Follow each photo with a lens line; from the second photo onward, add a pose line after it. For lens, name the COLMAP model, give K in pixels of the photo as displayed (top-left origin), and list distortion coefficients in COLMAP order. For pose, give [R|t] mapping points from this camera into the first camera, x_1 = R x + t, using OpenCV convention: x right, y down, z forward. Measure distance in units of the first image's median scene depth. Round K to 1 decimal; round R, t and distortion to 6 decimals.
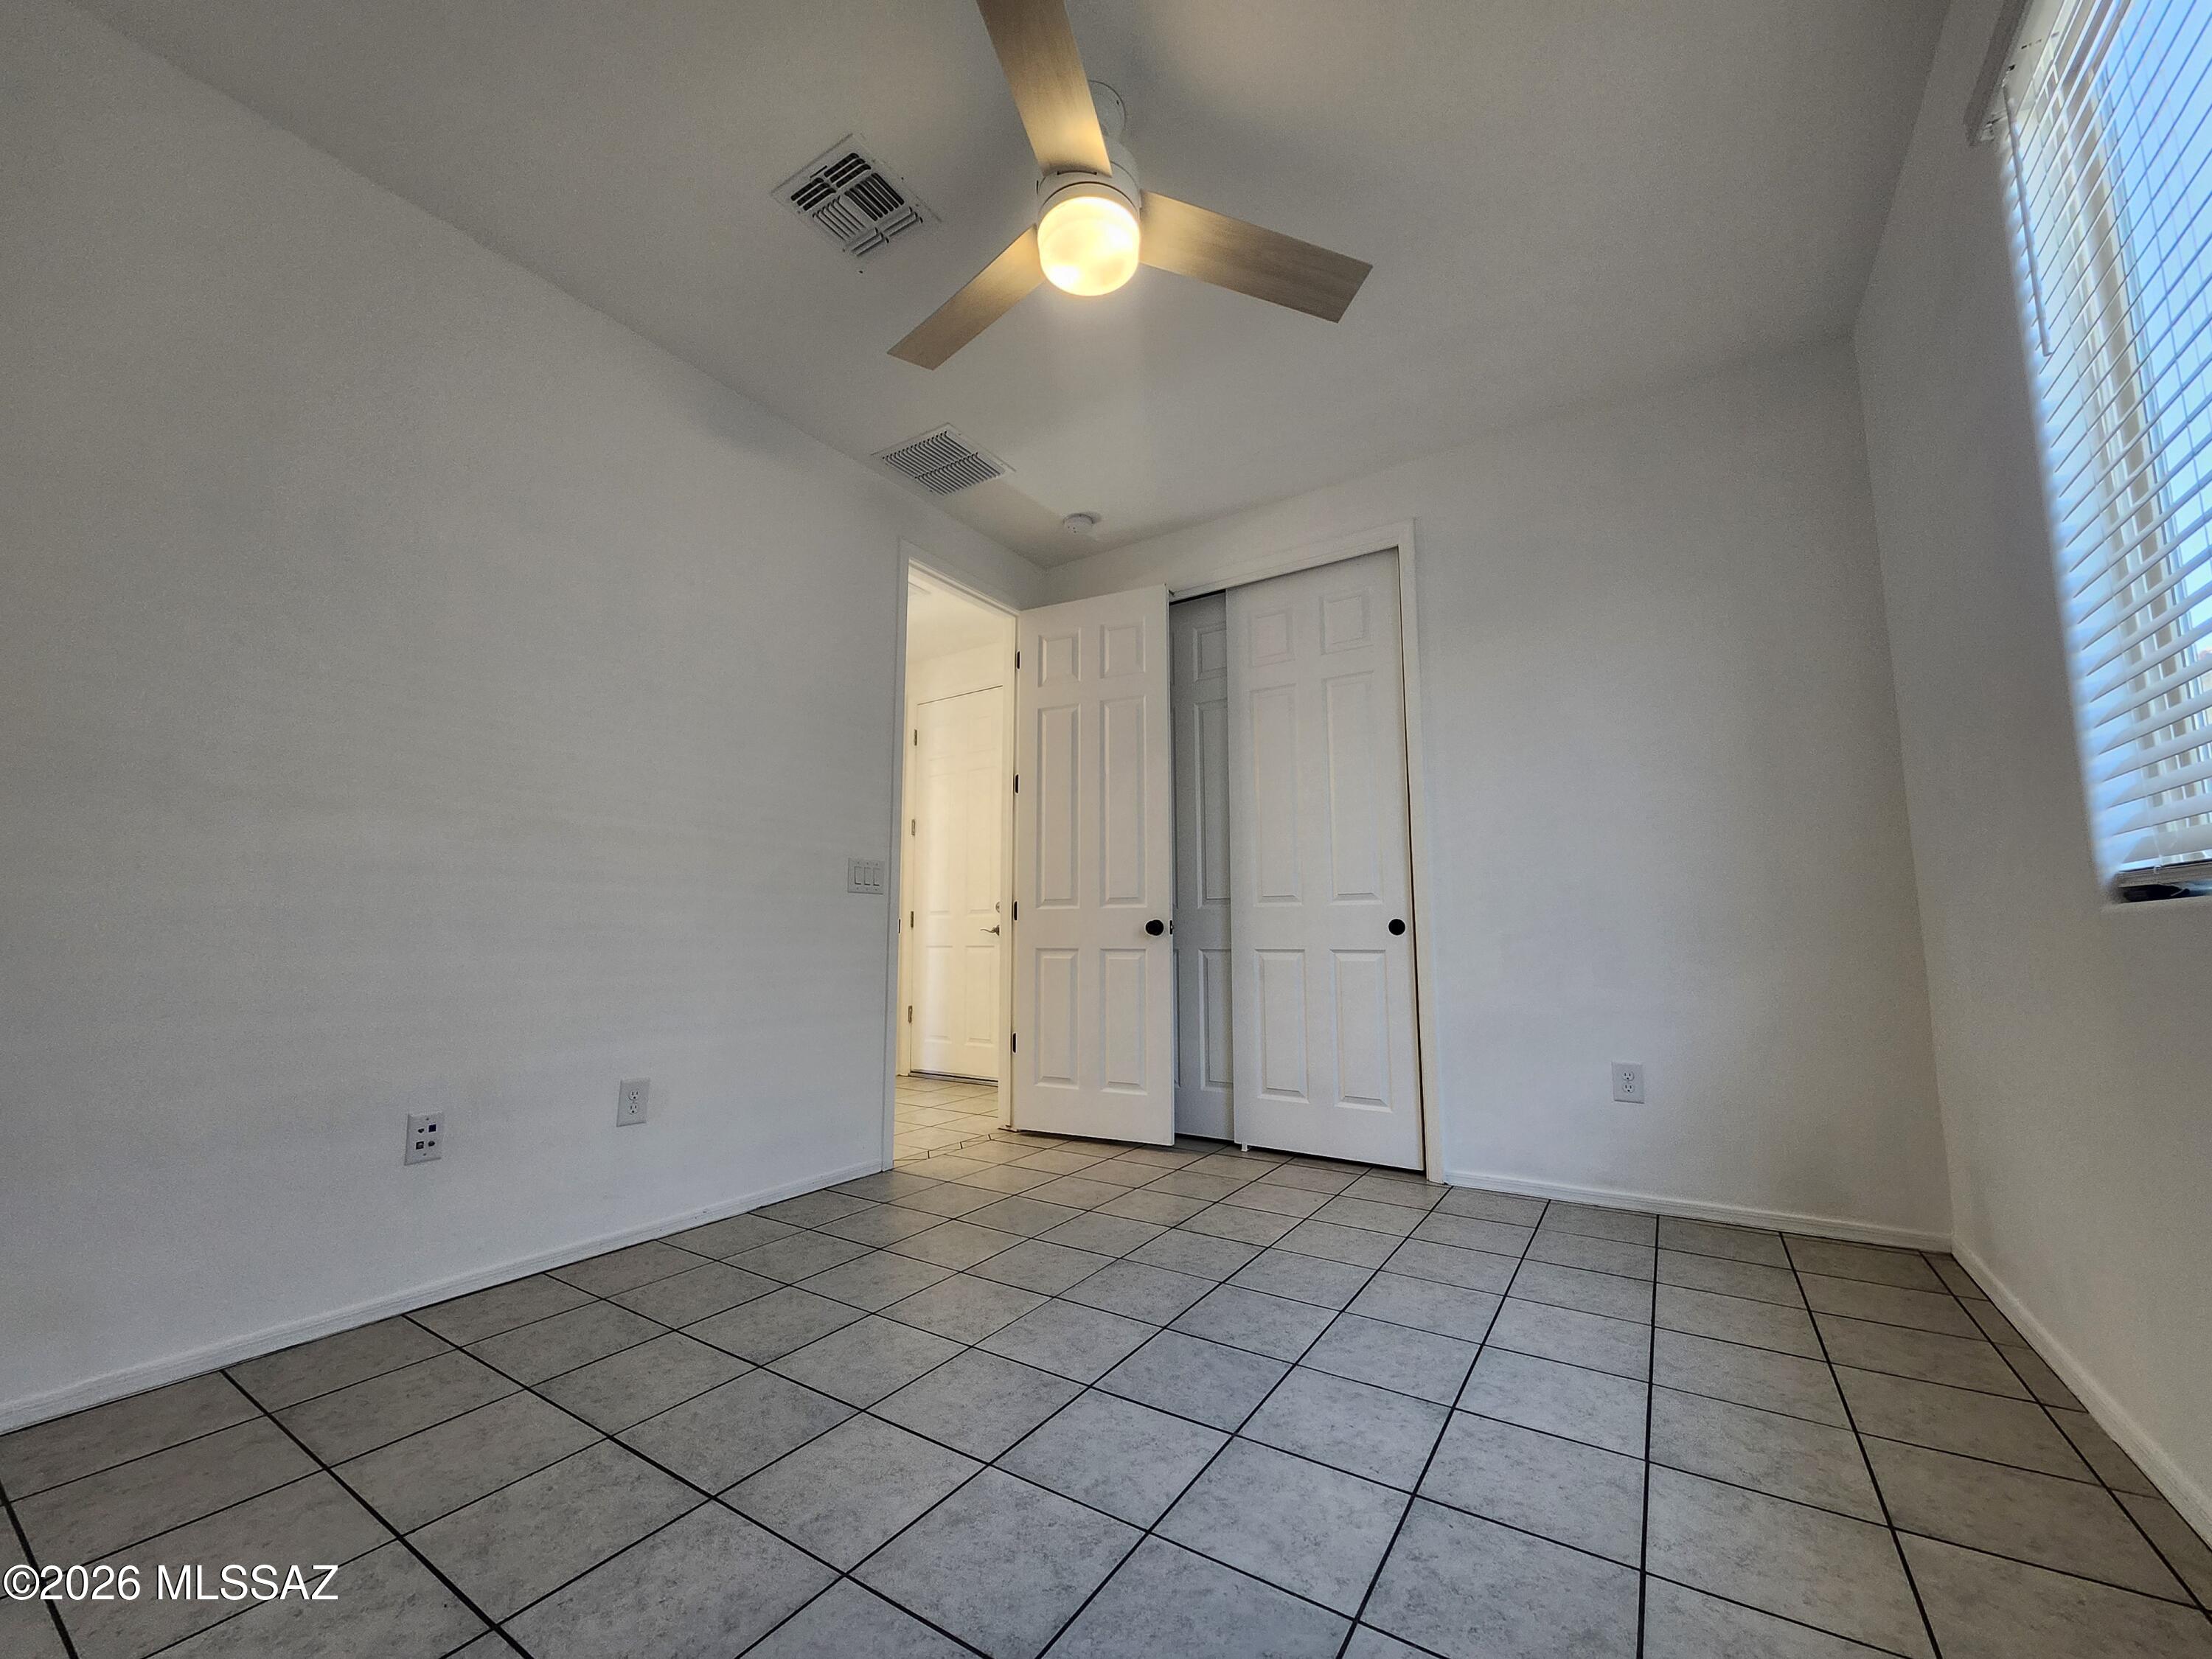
lens RADIAL K [[868.4, 0, 1108.3], [0, 868.4, 840.8], [0, 0, 1]] dist [0.001432, -0.000026]
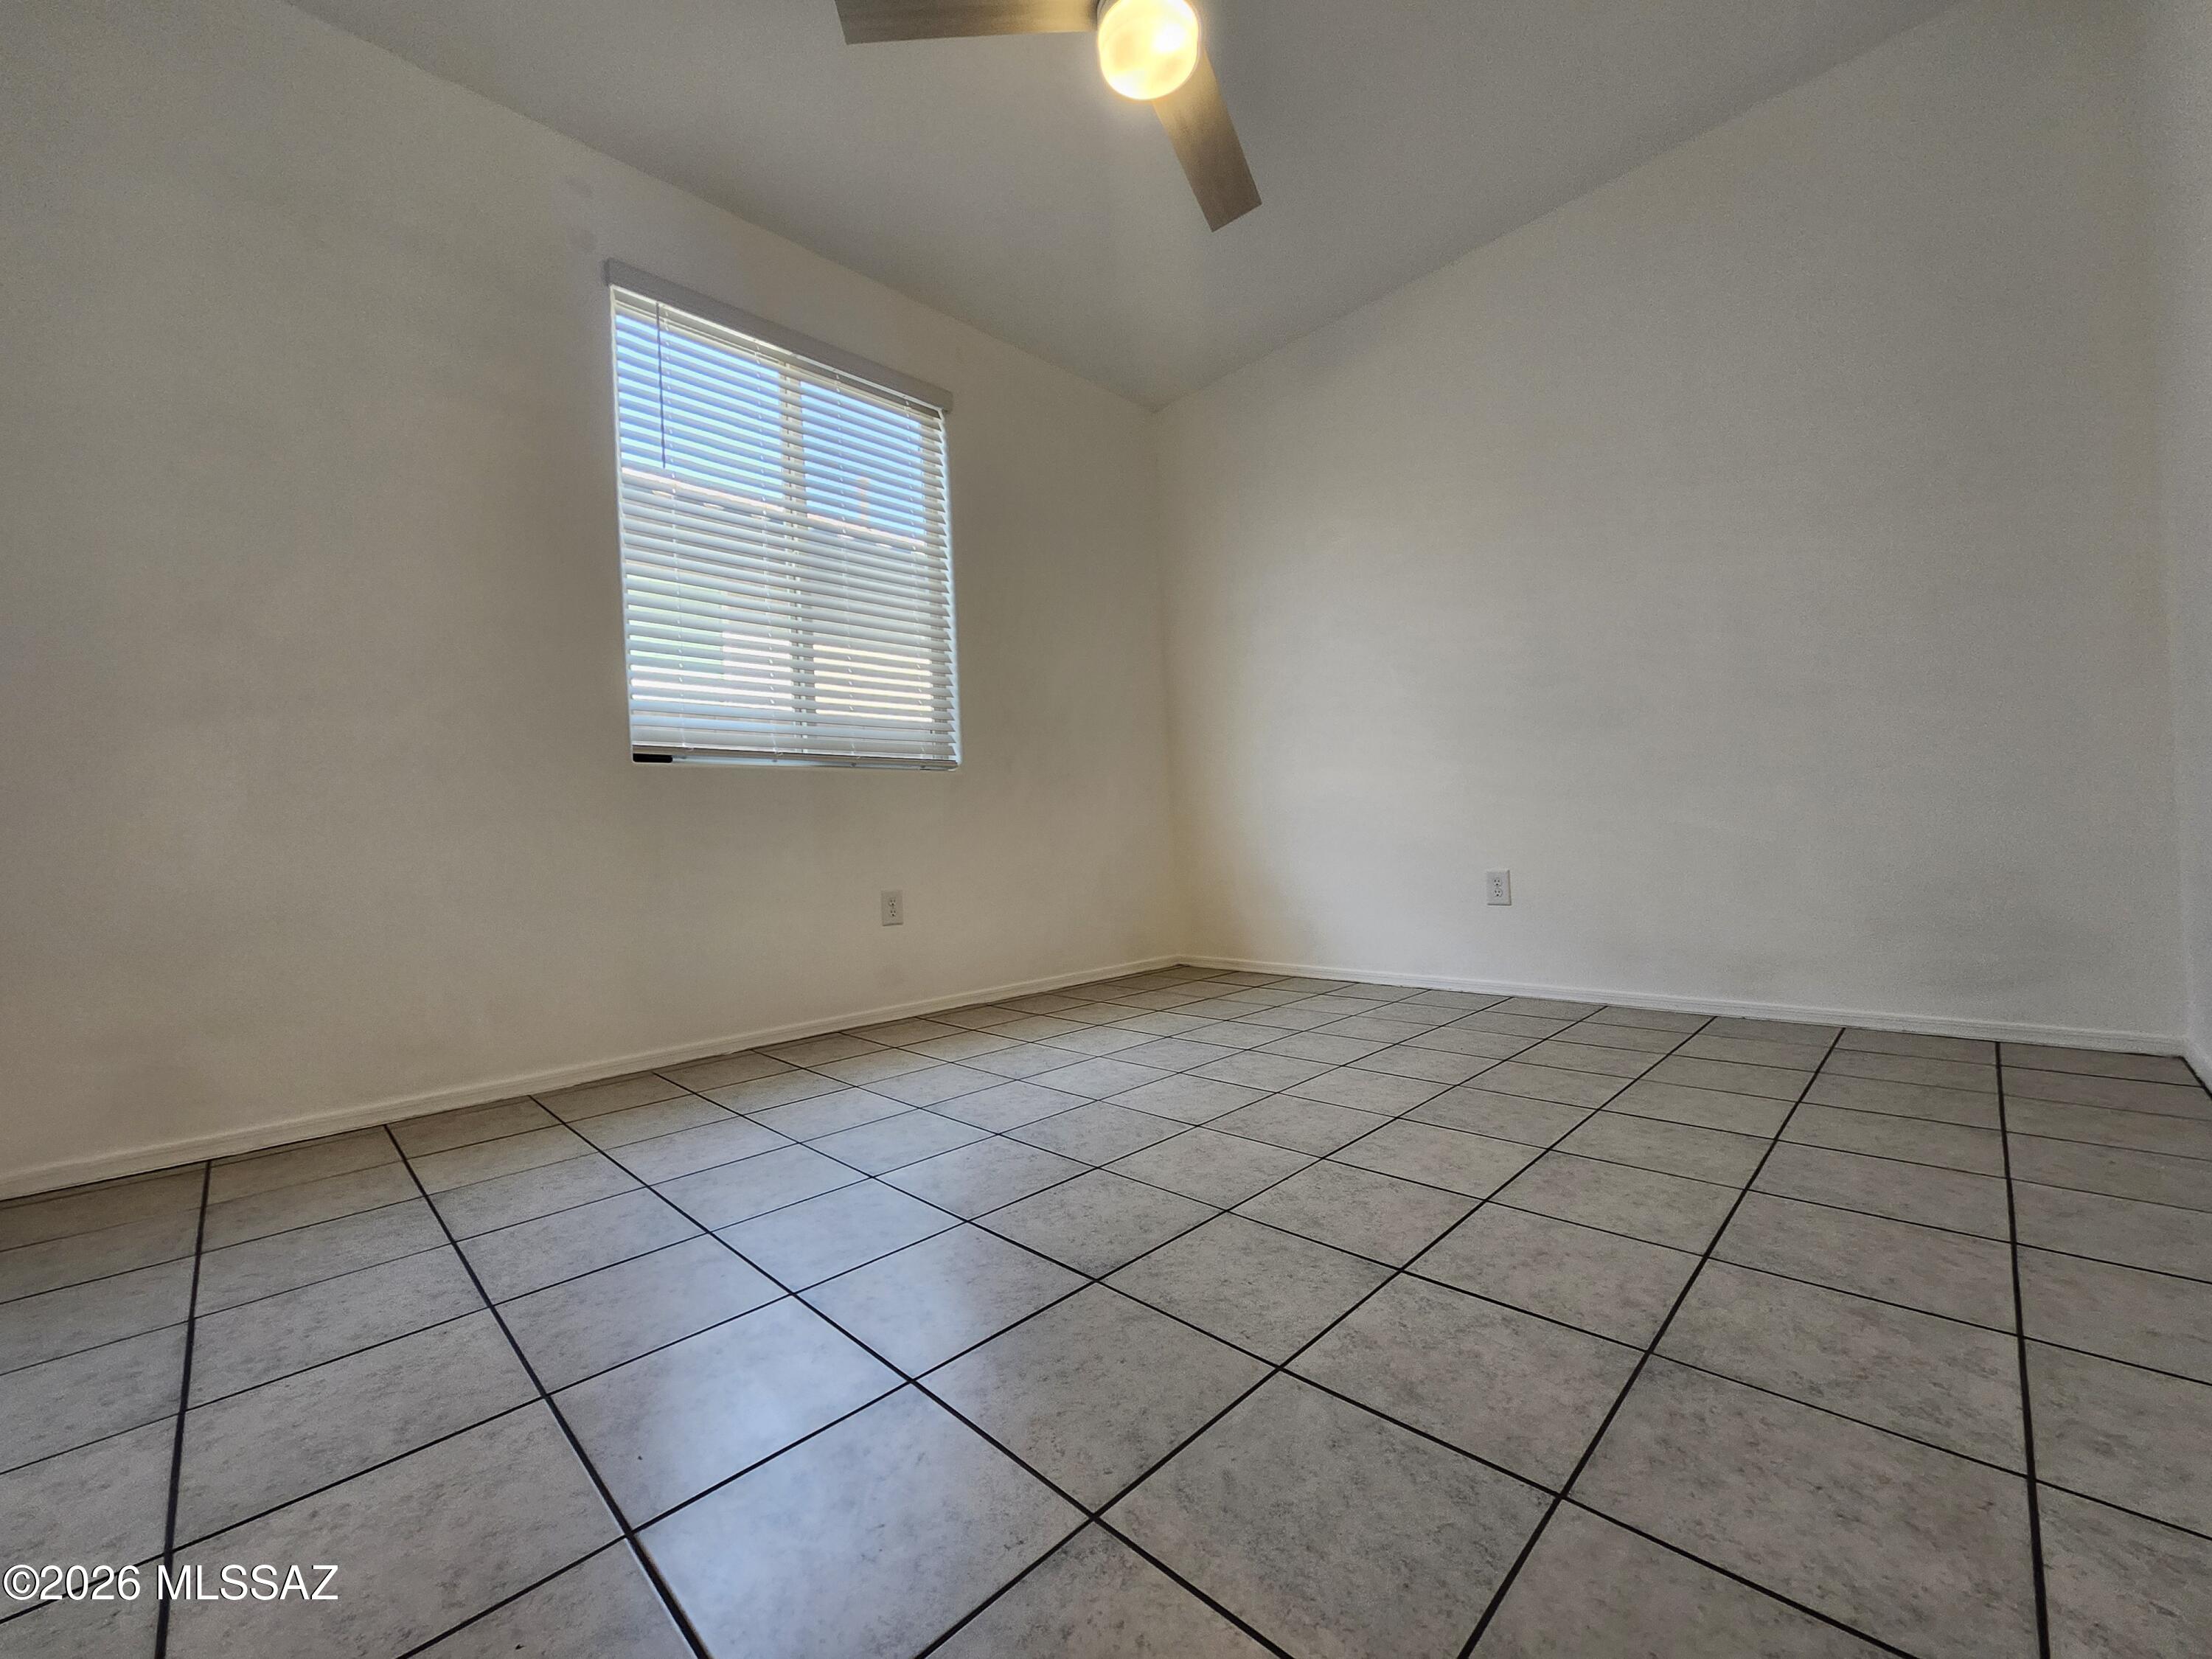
lens RADIAL K [[868.4, 0, 1108.3], [0, 868.4, 840.8], [0, 0, 1]] dist [0.001432, -0.000026]
pose [[-0.976356, 0.044827, 0.211470, -0.140307], [0.021000, 0.993305, -0.113600, 0.344111], [-0.215147, -0.106473, -0.970760, 1.878487]]
